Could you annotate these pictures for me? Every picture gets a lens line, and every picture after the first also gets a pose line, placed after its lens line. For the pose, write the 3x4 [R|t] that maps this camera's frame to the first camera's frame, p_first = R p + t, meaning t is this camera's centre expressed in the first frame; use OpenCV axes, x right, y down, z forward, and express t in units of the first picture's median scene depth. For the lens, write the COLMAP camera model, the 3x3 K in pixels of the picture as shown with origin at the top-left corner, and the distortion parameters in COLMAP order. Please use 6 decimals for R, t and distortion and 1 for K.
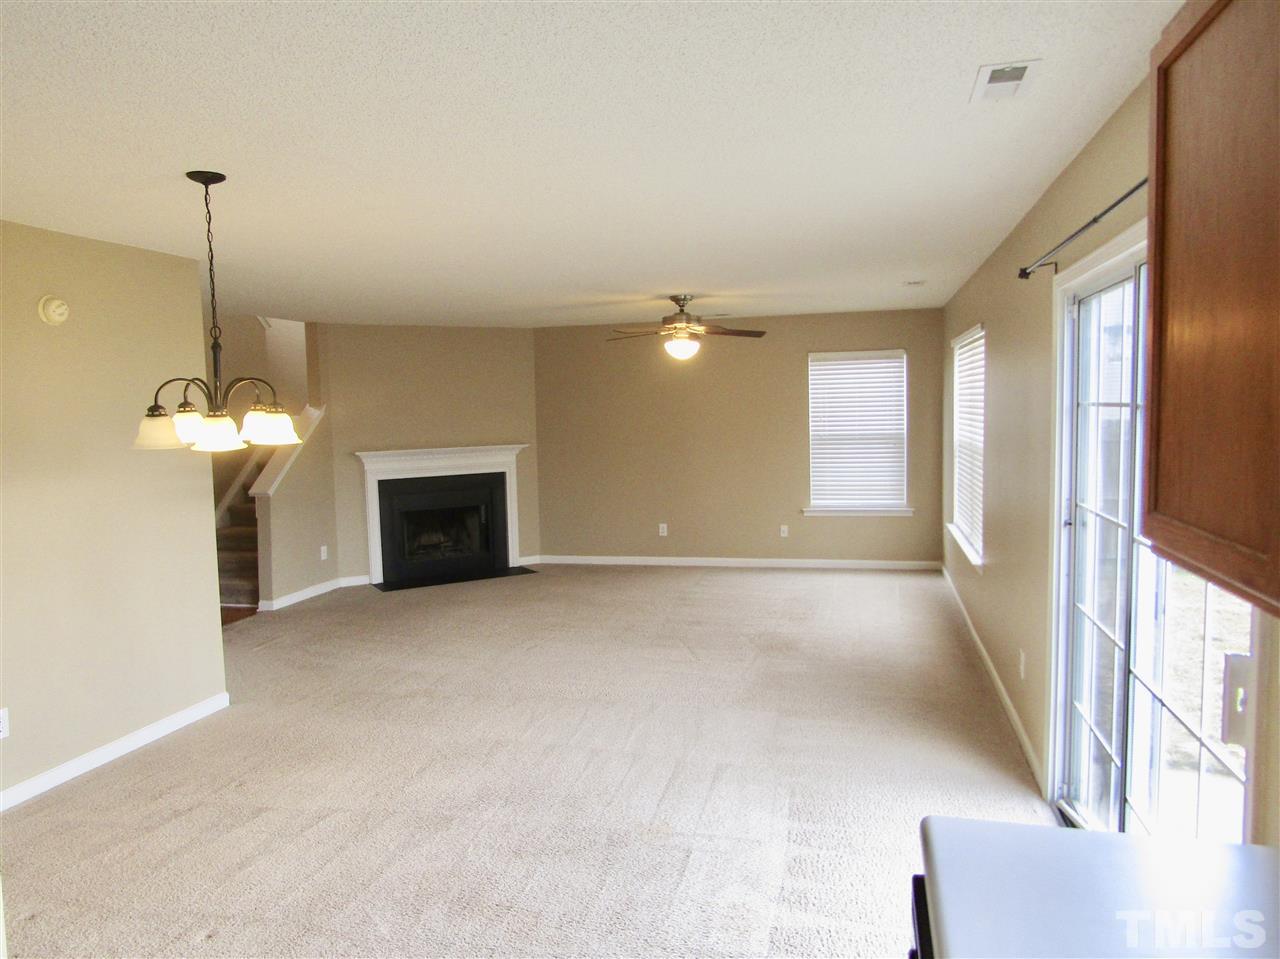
lens RADIAL K [[916.6, 0, 640.0], [0, 916.6, 479.5], [0, 0, 1]] dist [-0.002768, -0.000174]
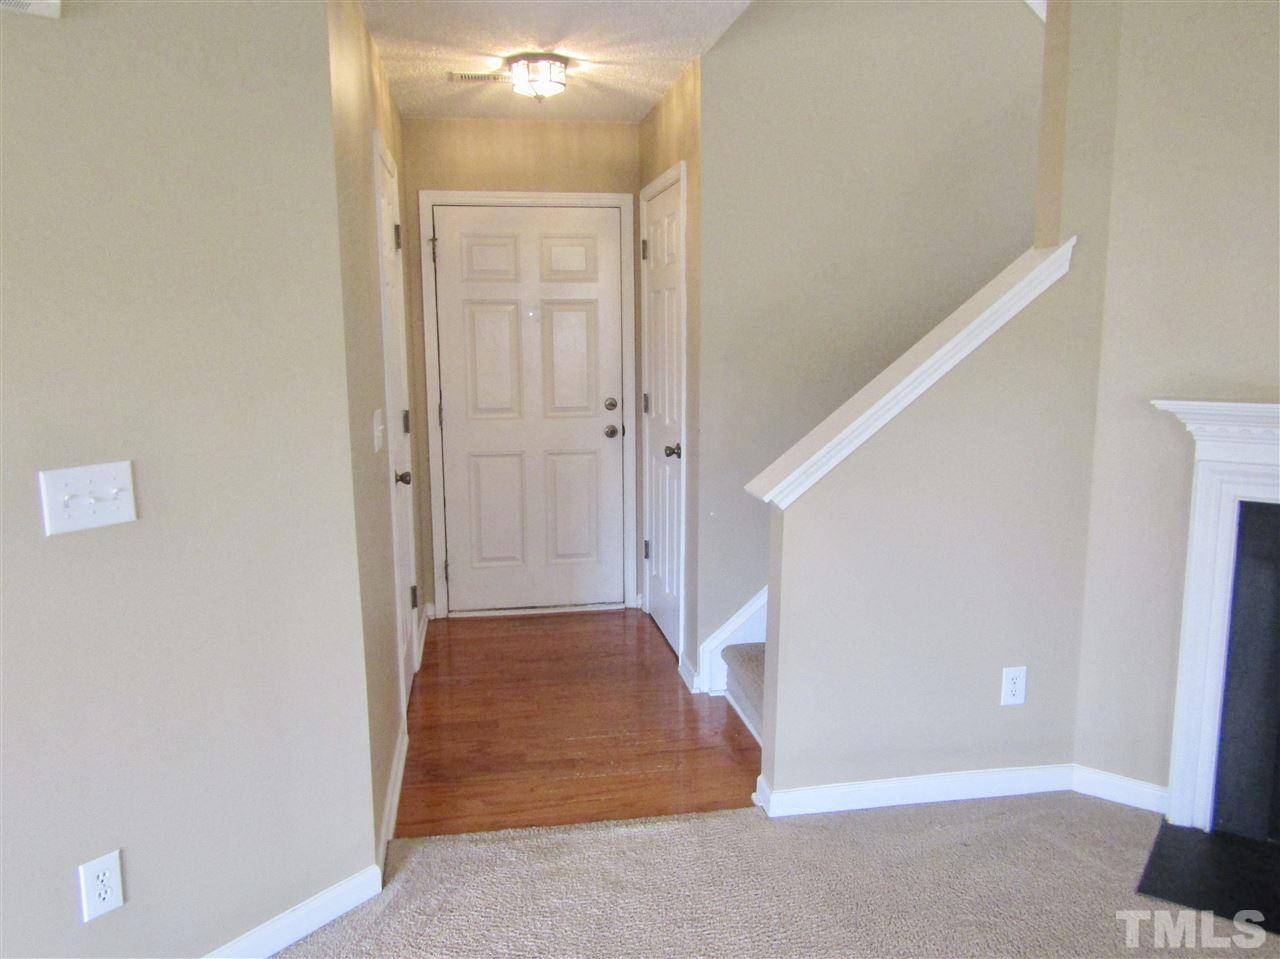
lens RADIAL K [[954.9, 0, 688.4], [0, 954.9, 478.6], [0, 0, 1]] dist [-0.001279, -0.004225]
pose [[0.427574, 0.172885, -0.887294, -0.087455], [-0.085116, 0.984880, 0.150884, -0.034691], [0.899964, 0.011009, 0.435824, 0.665137]]
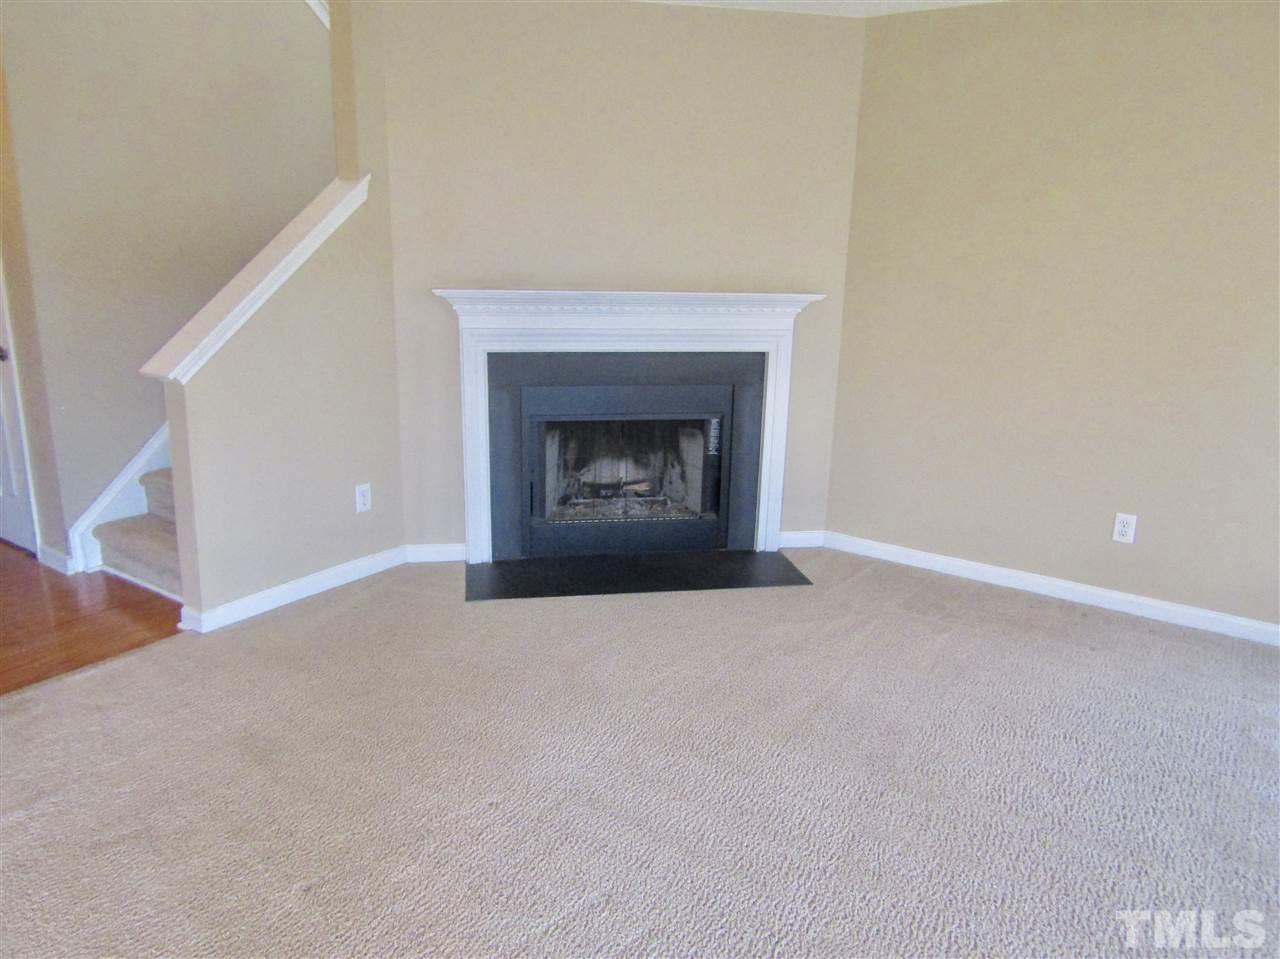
lens RADIAL K [[916.6, 0, 640.0], [0, 916.6, 479.5], [0, 0, 1]] dist [-0.002768, -0.000174]
pose [[0.944390, 0.129596, -0.302212, -0.059830], [-0.077040, 0.980683, 0.179795, -0.024142], [0.319674, -0.146514, 0.936131, 0.542829]]
